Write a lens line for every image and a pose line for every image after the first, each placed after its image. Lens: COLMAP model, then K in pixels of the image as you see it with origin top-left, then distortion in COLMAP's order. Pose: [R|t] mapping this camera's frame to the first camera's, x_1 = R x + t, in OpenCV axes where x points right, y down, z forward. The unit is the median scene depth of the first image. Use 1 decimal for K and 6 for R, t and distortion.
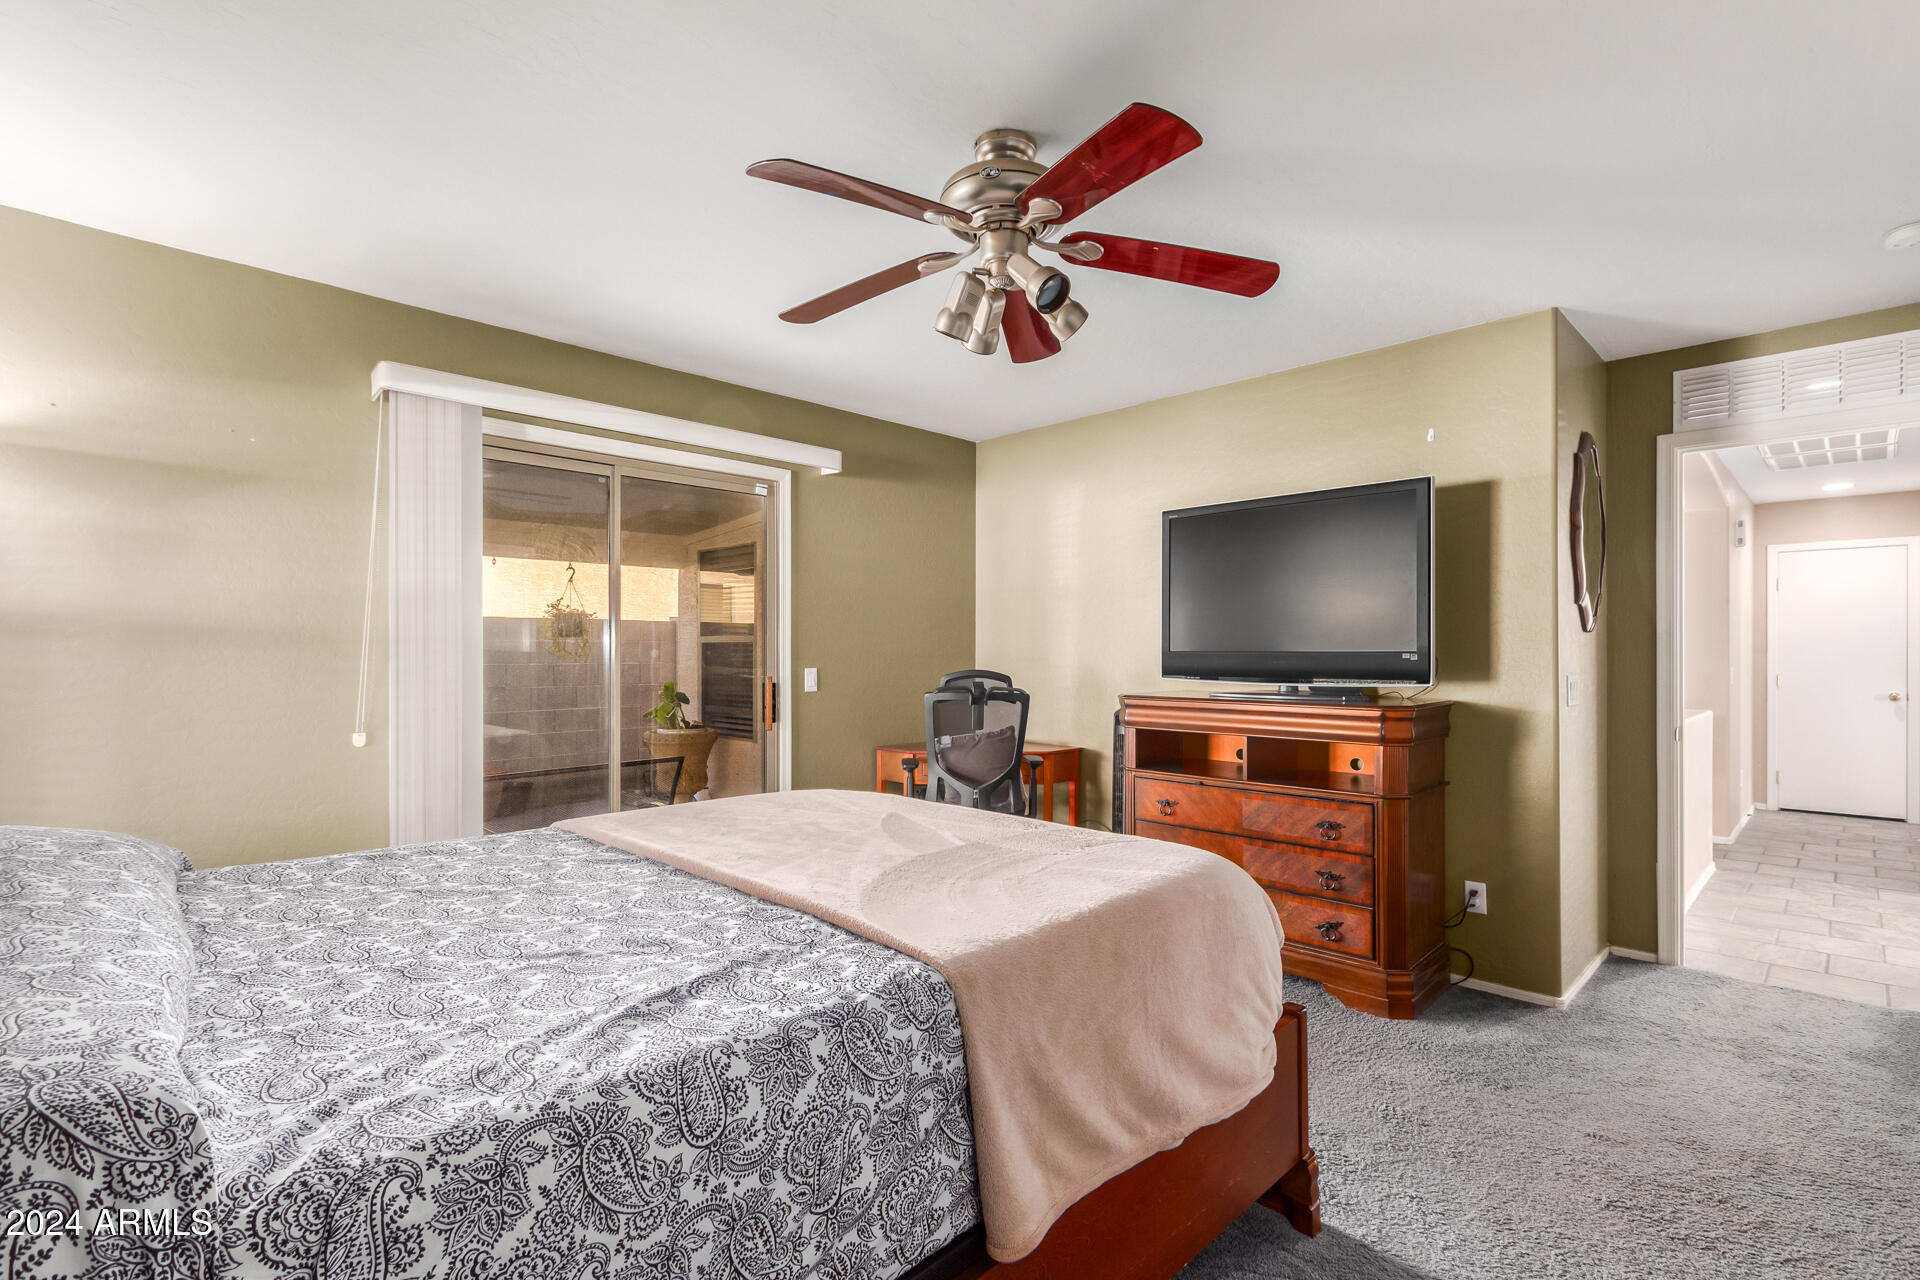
lens RADIAL K [[905.0, 0, 960.8], [0, 905.0, 648.2], [0, 0, 1]] dist [-0.002210, -0.000450]
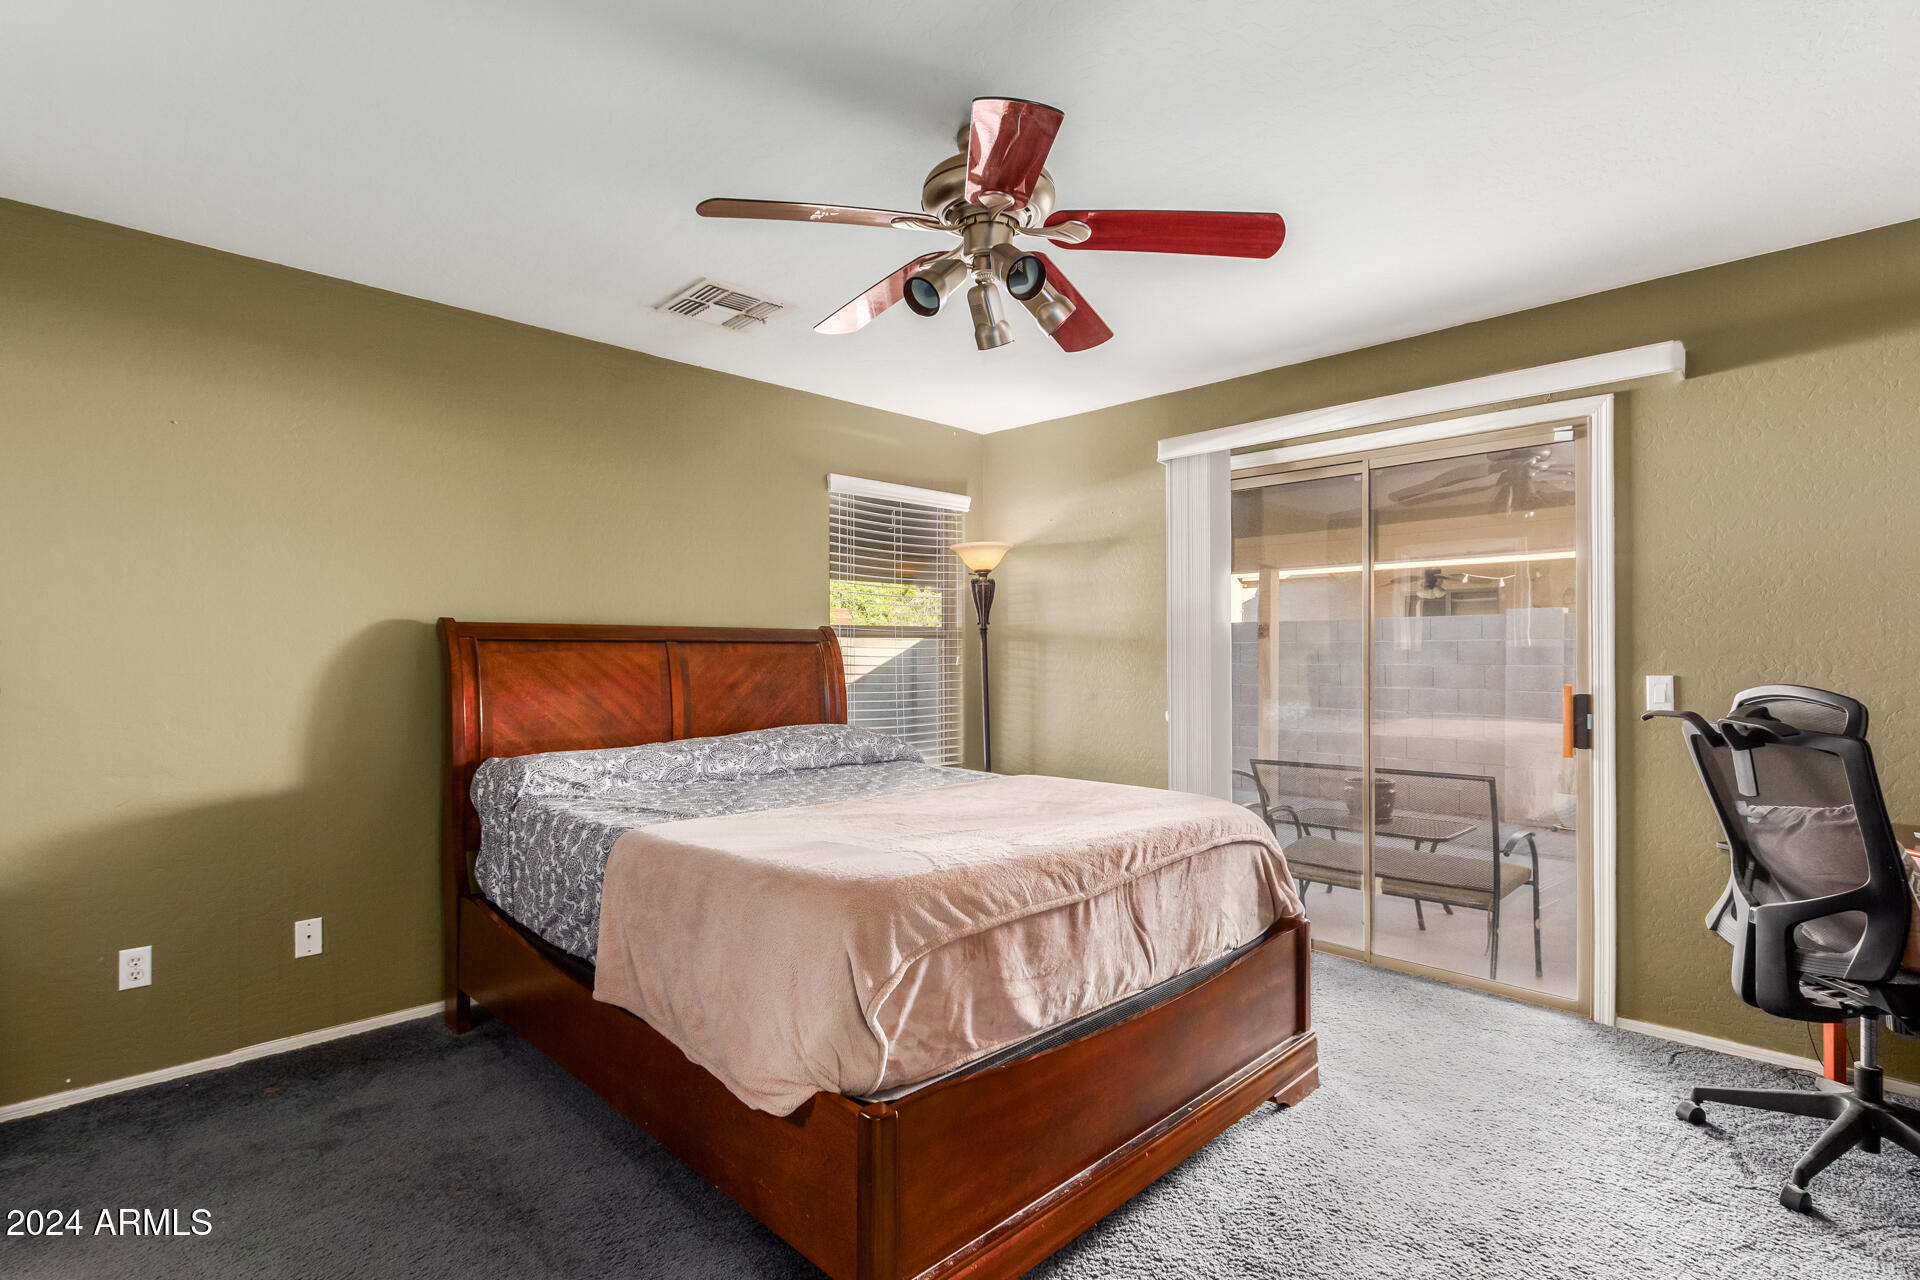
lens RADIAL K [[905.0, 0, 960.8], [0, 905.0, 648.6], [0, 0, 1]] dist [-0.002210, -0.000450]
pose [[-0.003265, -0.009400, -0.999950, 0.670807], [0.004280, 0.999947, -0.009414, 0.008562], [0.999986, -0.004311, -0.003225, 0.641870]]
